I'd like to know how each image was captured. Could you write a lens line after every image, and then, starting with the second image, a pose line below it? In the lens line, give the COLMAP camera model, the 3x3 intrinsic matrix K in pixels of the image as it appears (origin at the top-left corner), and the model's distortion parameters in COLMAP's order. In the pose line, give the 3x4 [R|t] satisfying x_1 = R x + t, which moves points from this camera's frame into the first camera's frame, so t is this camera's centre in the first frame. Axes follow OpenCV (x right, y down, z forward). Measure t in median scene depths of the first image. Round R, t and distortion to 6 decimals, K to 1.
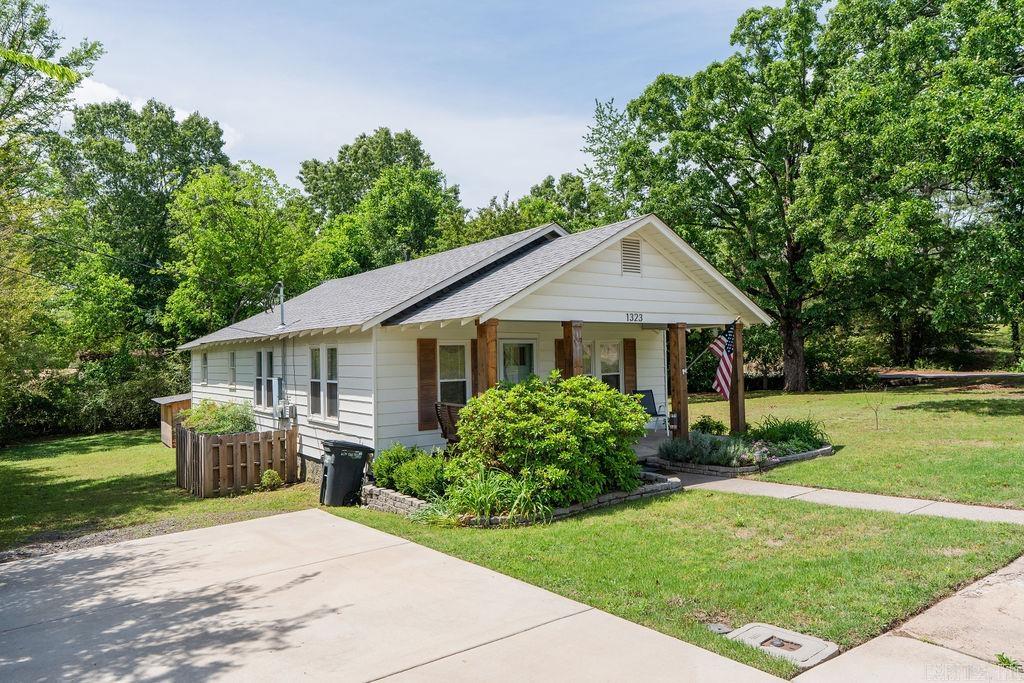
lens RADIAL K [[665.7, 0, 513.0], [0, 665.7, 344.8], [0, 0, 1]] dist [0.003982, -0.005471]
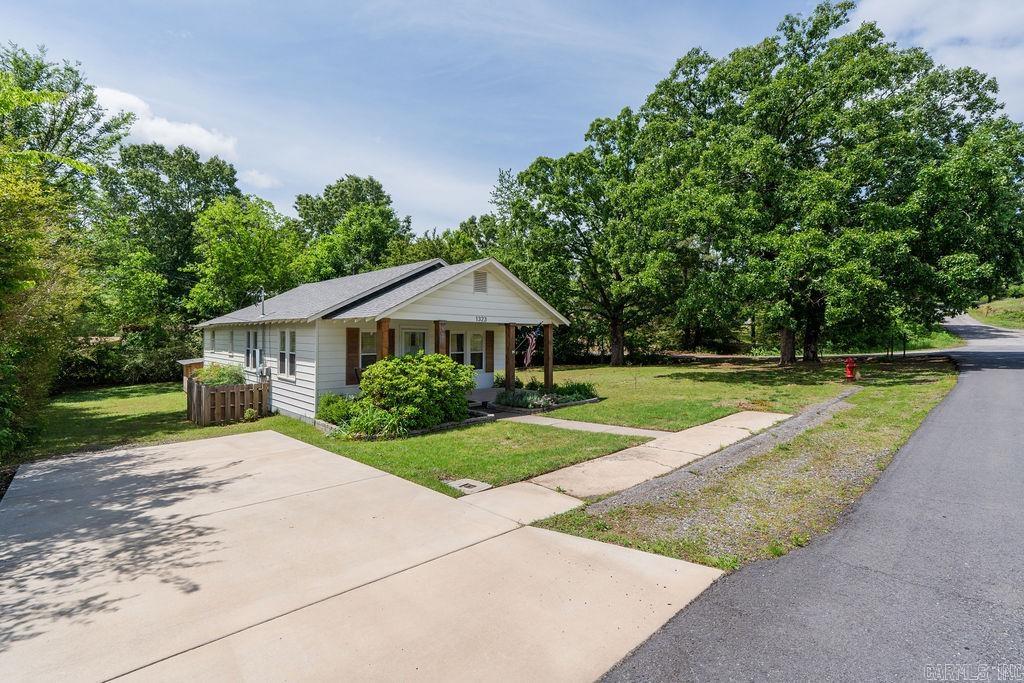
lens RADIAL K [[457.9, 0, 510.4], [0, 457.9, 342.4], [0, 0, 1]] dist [-0.003132, 0.001622]
pose [[0.992063, 0.027020, 0.122804, 0.073394], [-0.030524, 0.999176, 0.026746, -0.009836], [-0.121980, -0.030282, 0.992071, -0.092521]]
